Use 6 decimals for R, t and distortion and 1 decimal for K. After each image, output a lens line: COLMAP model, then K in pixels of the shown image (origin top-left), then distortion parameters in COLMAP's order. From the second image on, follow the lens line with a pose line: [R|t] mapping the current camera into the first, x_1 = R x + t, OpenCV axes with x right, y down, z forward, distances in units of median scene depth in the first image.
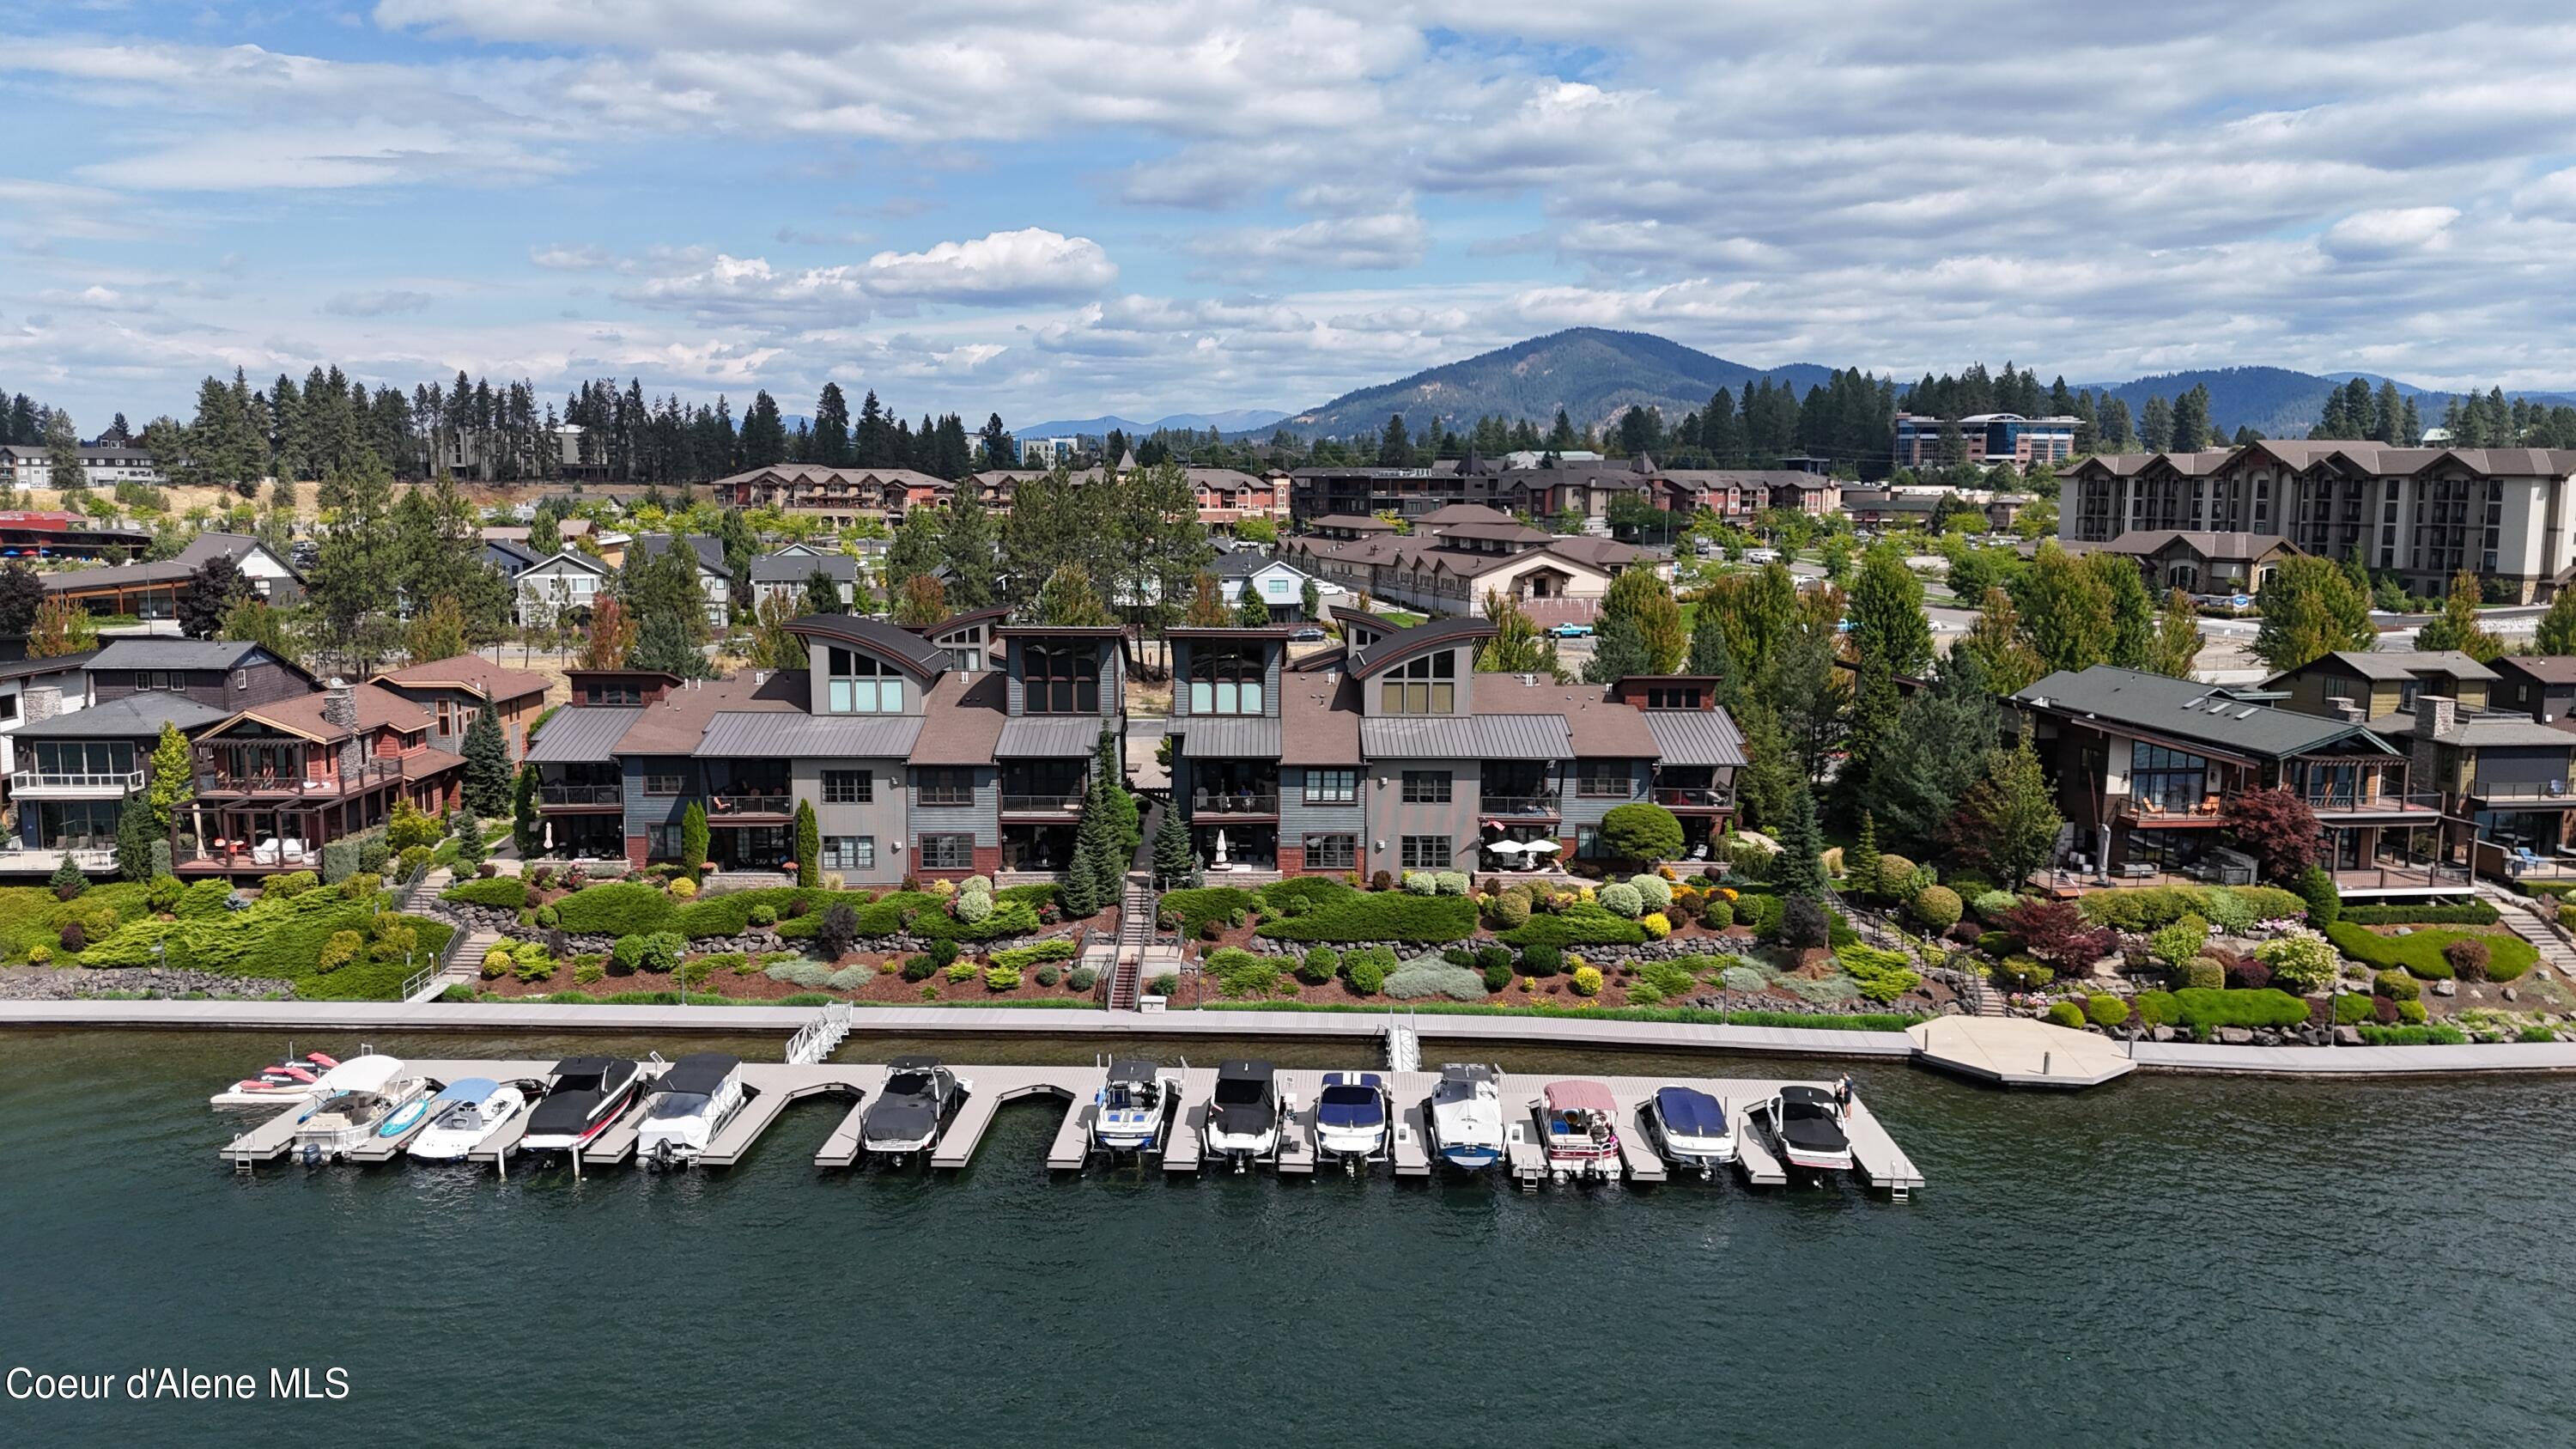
lens RADIAL K [[1885.9, 0, 1288.0], [0, 1885.9, 724.5], [0, 0, 1]] dist [0.093337, -0.115254]
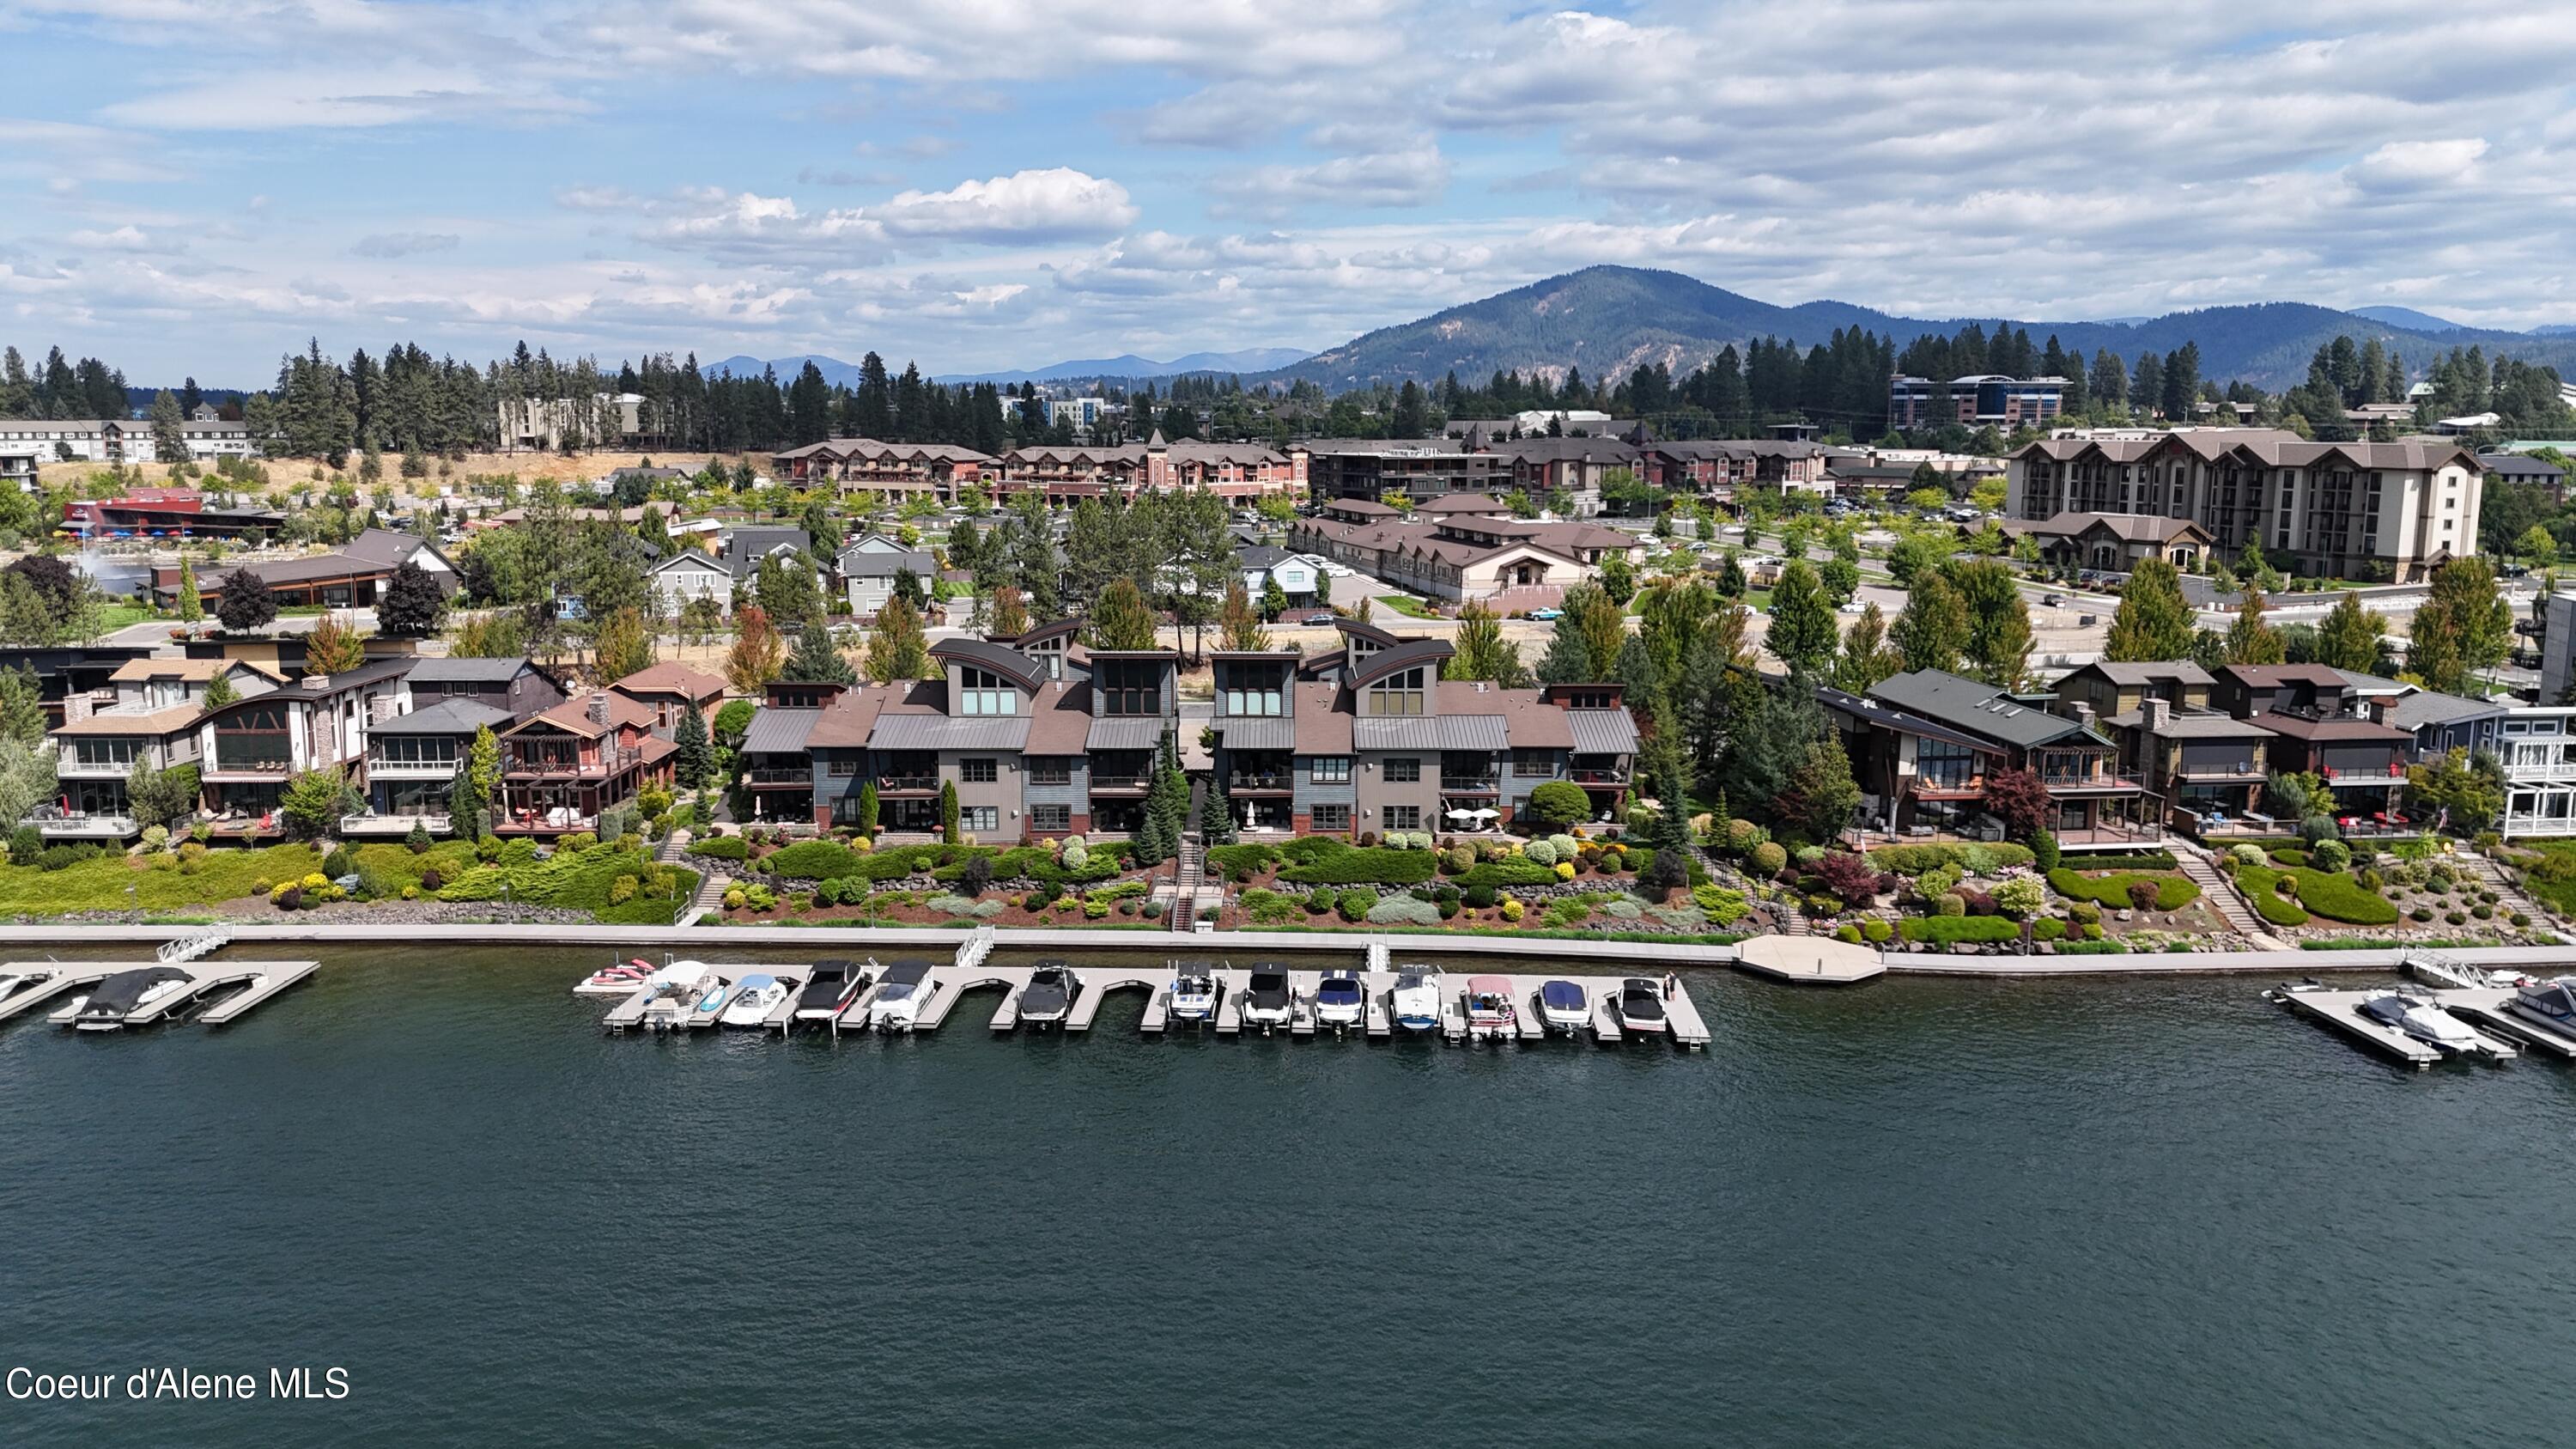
lens RADIAL K [[1885.9, 0, 1288.0], [0, 1885.9, 724.5], [0, 0, 1]] dist [0.093337, -0.115254]
pose [[0.999938, -0.001542, -0.011017, 0.006565], [0.001891, 0.999494, 0.031756, -0.043426], [0.010962, -0.031775, 0.999435, -0.362858]]
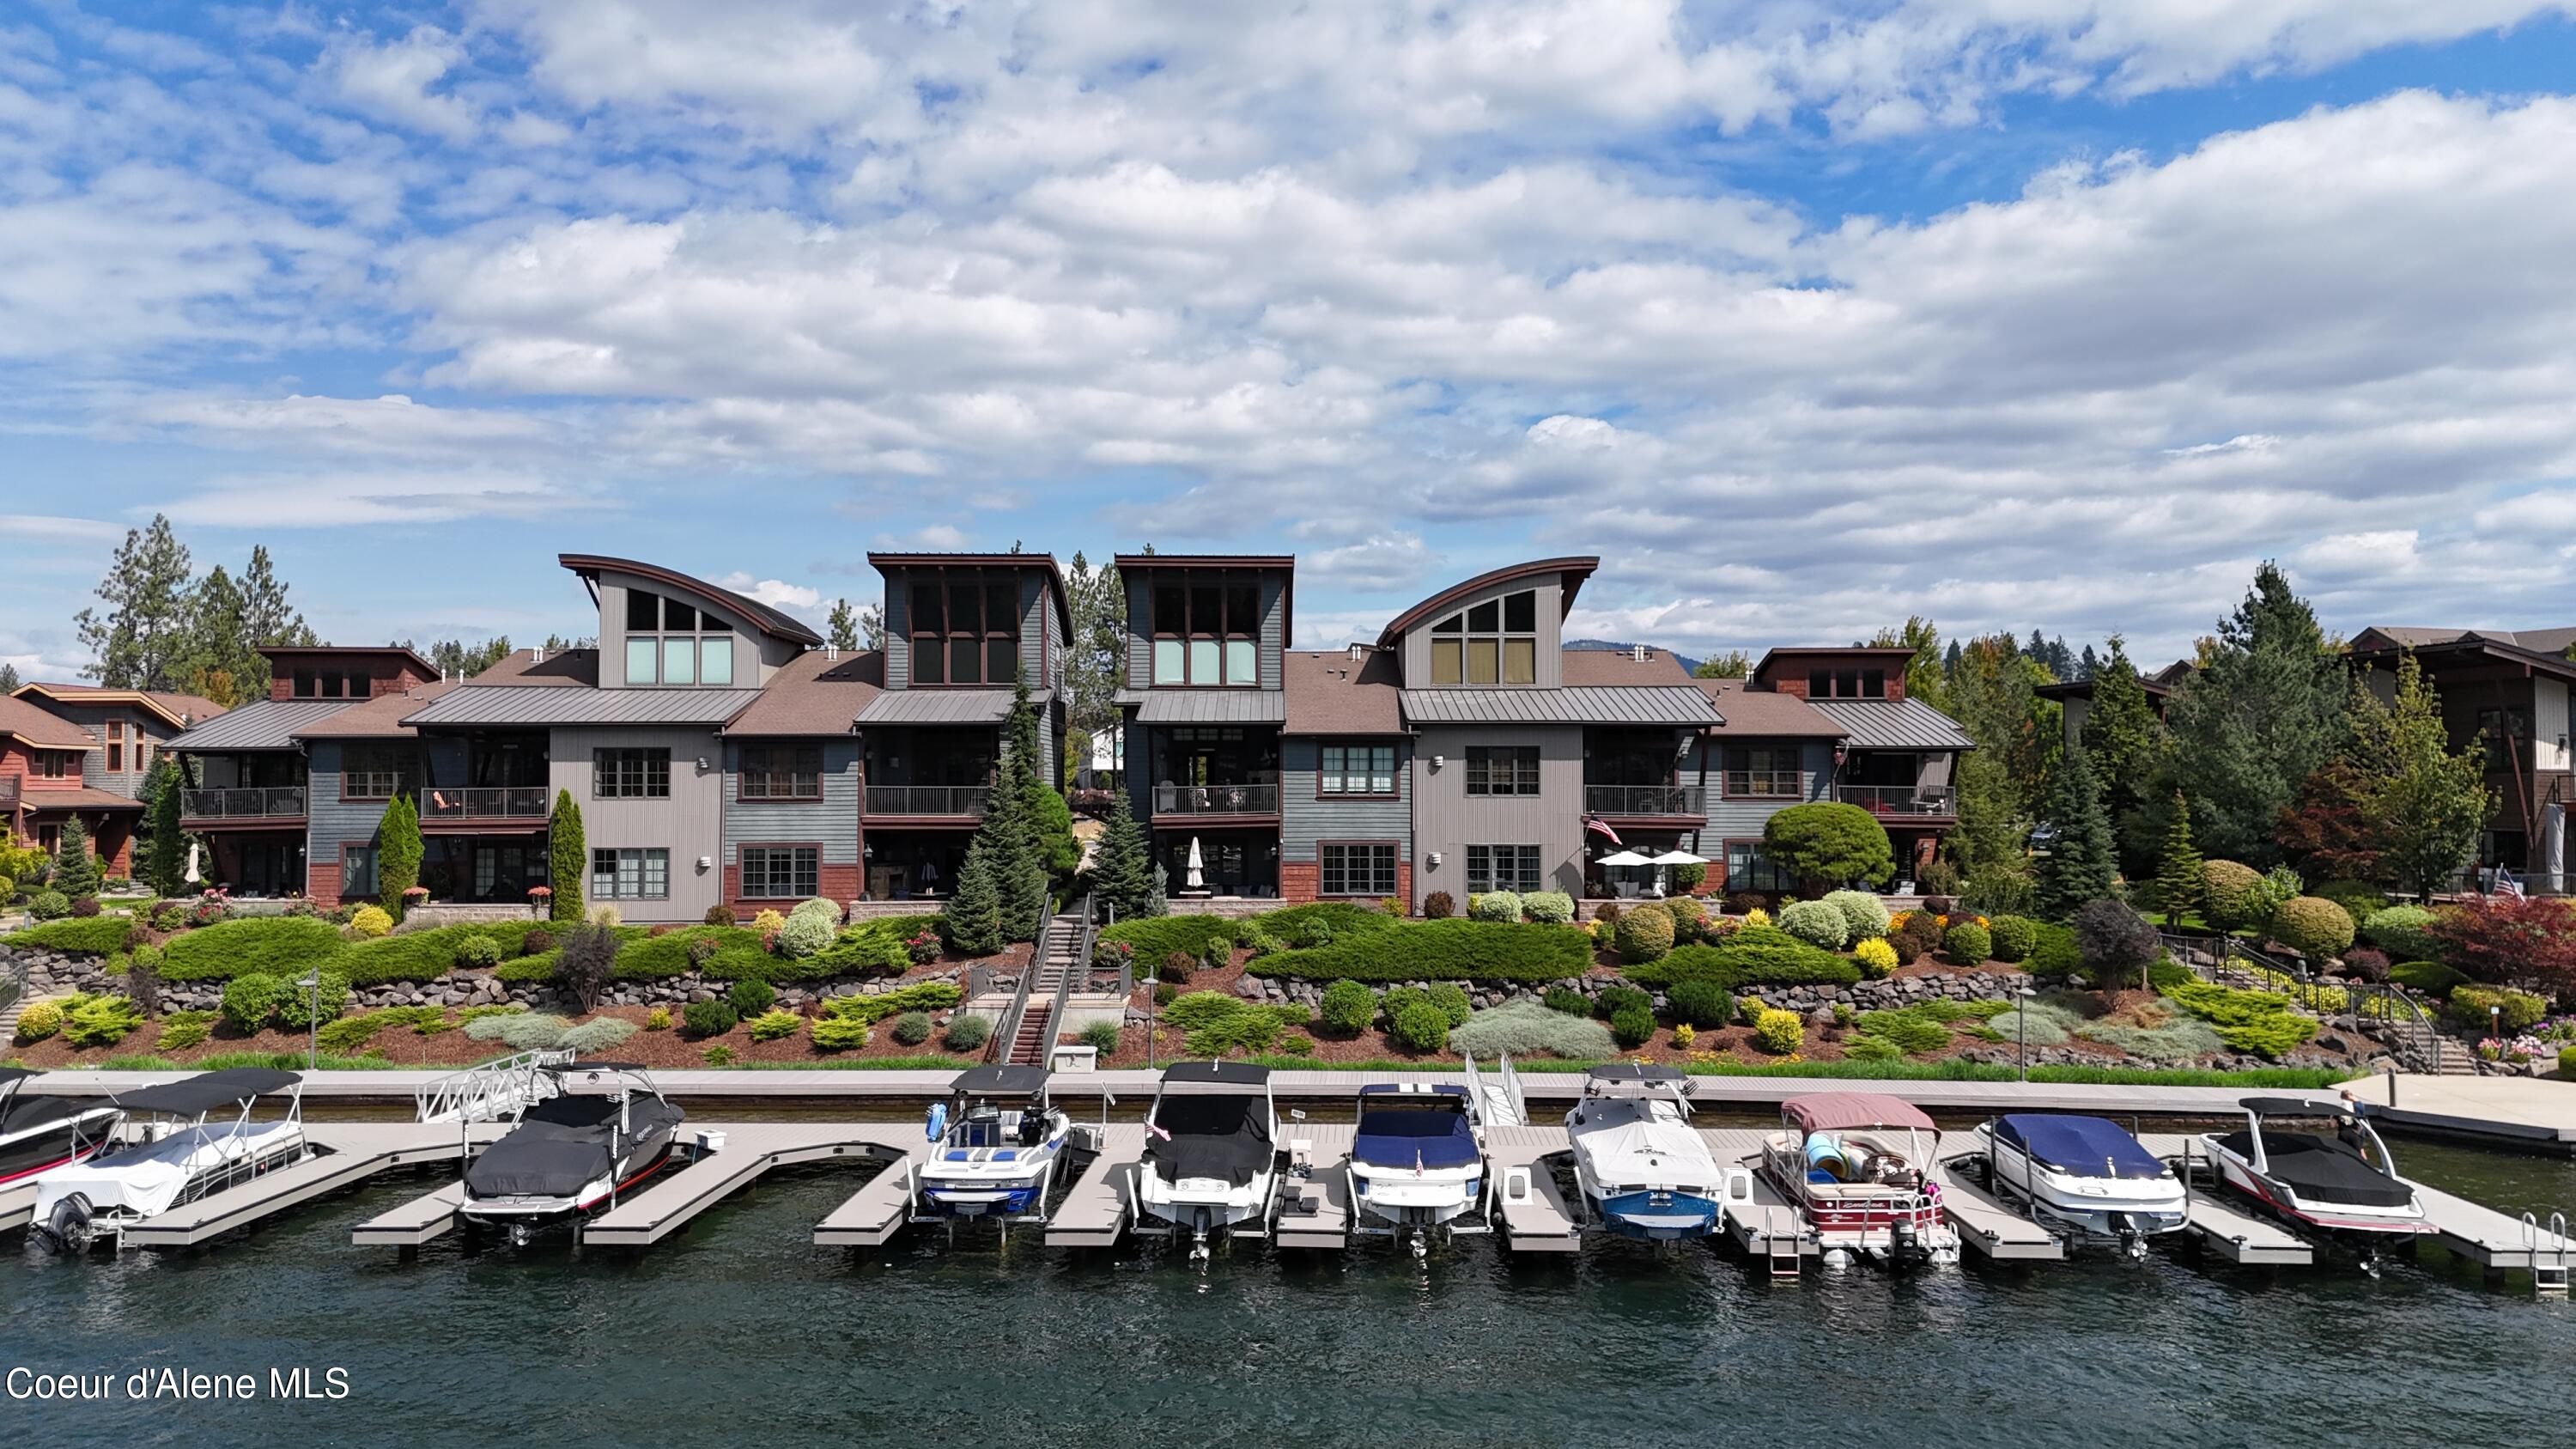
lens RADIAL K [[1892.7, 0, 1288.0], [0, 1892.7, 724.5], [0, 0, 1]] dist [0.086388, -0.153746]
pose [[0.999972, -0.005939, -0.004591, 0.000790], [0.005102, 0.986339, -0.164651, 0.126771], [0.005506, 0.164623, 0.986341, 0.335416]]
